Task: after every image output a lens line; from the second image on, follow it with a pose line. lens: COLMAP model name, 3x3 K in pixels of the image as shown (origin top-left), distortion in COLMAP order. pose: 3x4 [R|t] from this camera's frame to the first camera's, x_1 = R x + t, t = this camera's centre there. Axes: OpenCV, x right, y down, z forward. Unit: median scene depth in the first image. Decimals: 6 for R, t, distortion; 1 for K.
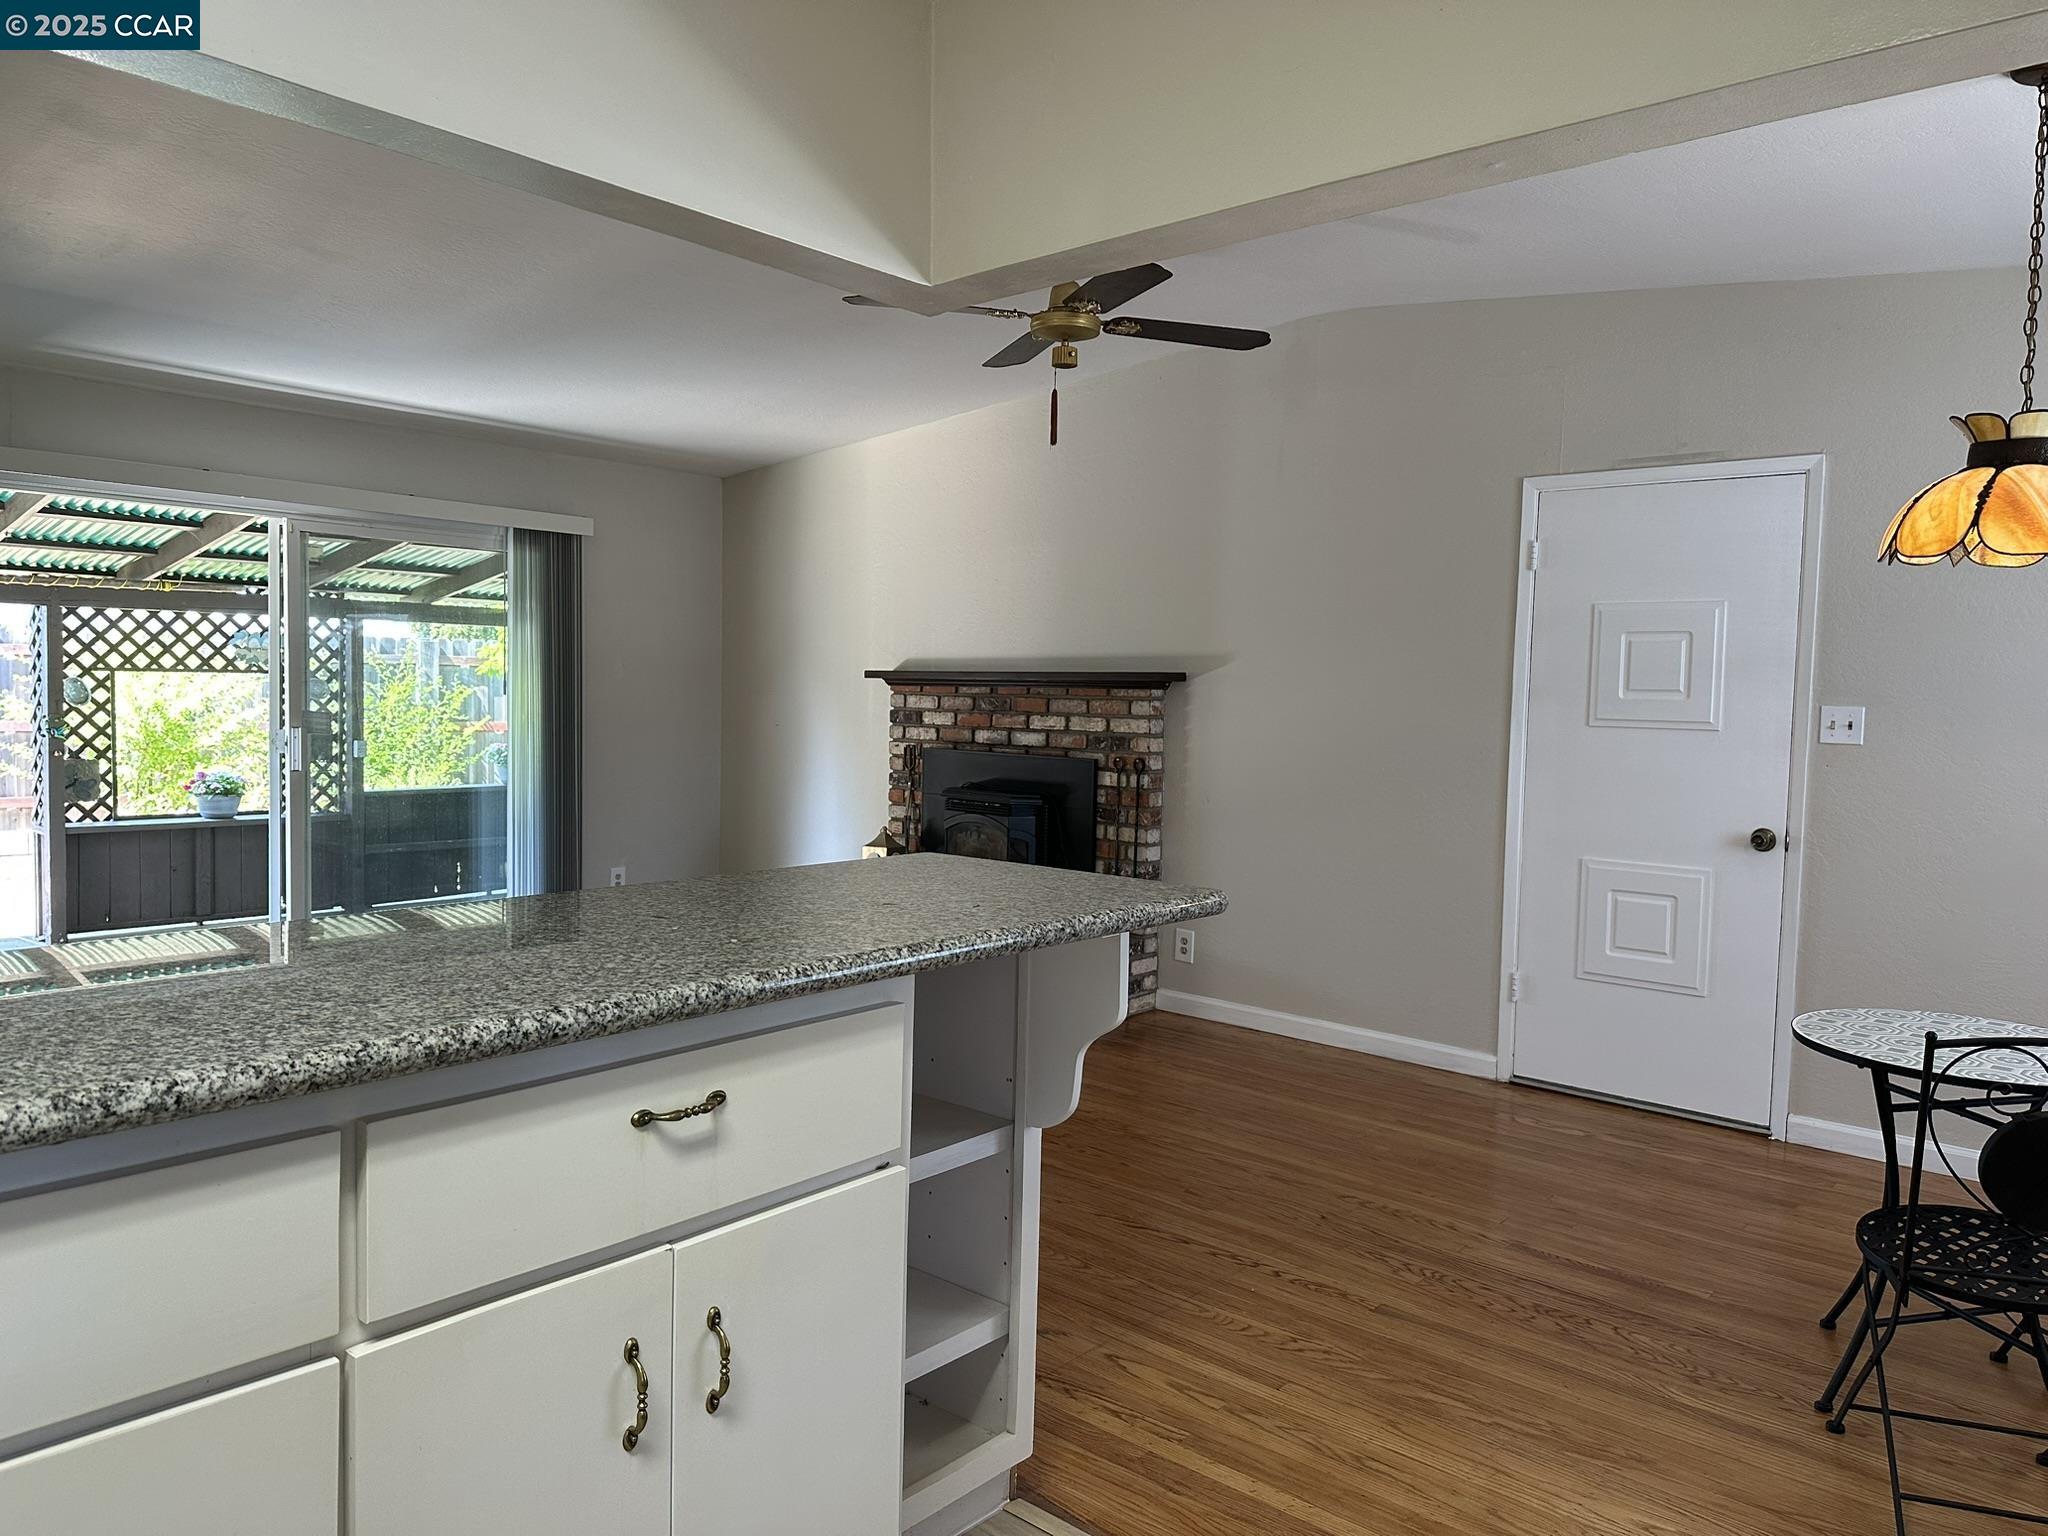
lens RADIAL K [[1426.0, 0, 1031.8], [0, 1426.0, 767.5], [0, 0, 1]] dist [0.119168, -0.192226]
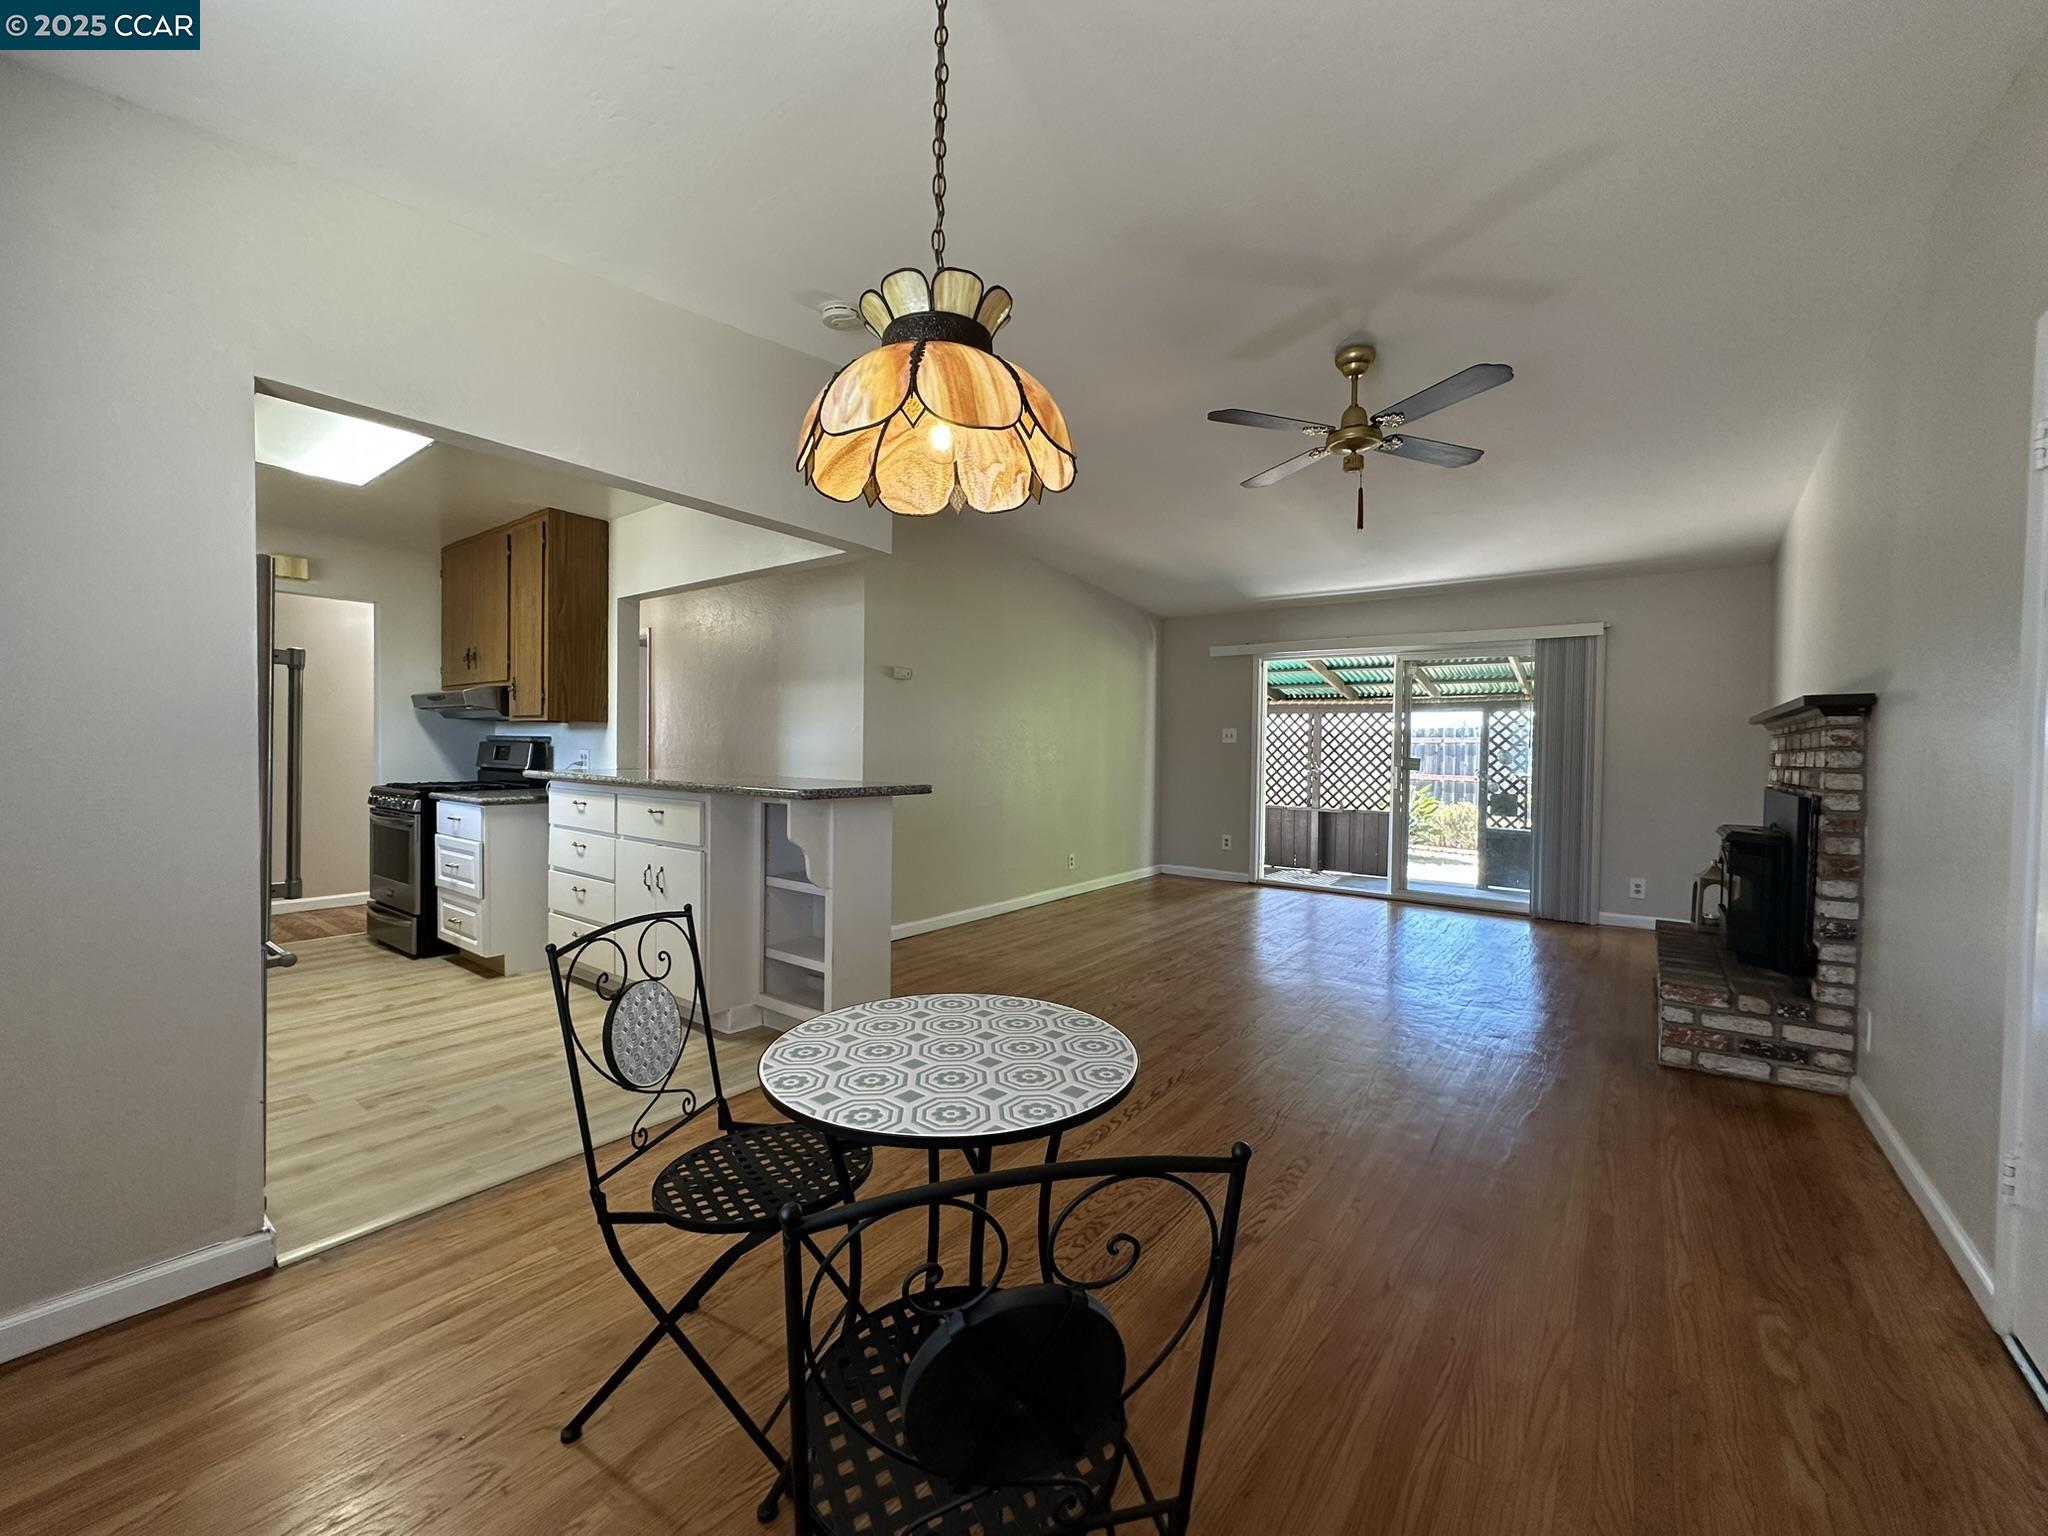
lens RADIAL K [[818.1, 0, 1017.5], [0, 818.1, 775.0], [0, 0, 1]] dist [-0.002733, -0.000274]
pose [[0.049300, 0.009690, -0.998737, 0.541378], [-0.070427, 0.997498, 0.006201, 0.011813], [0.996298, 0.070033, 0.049859, 0.482925]]
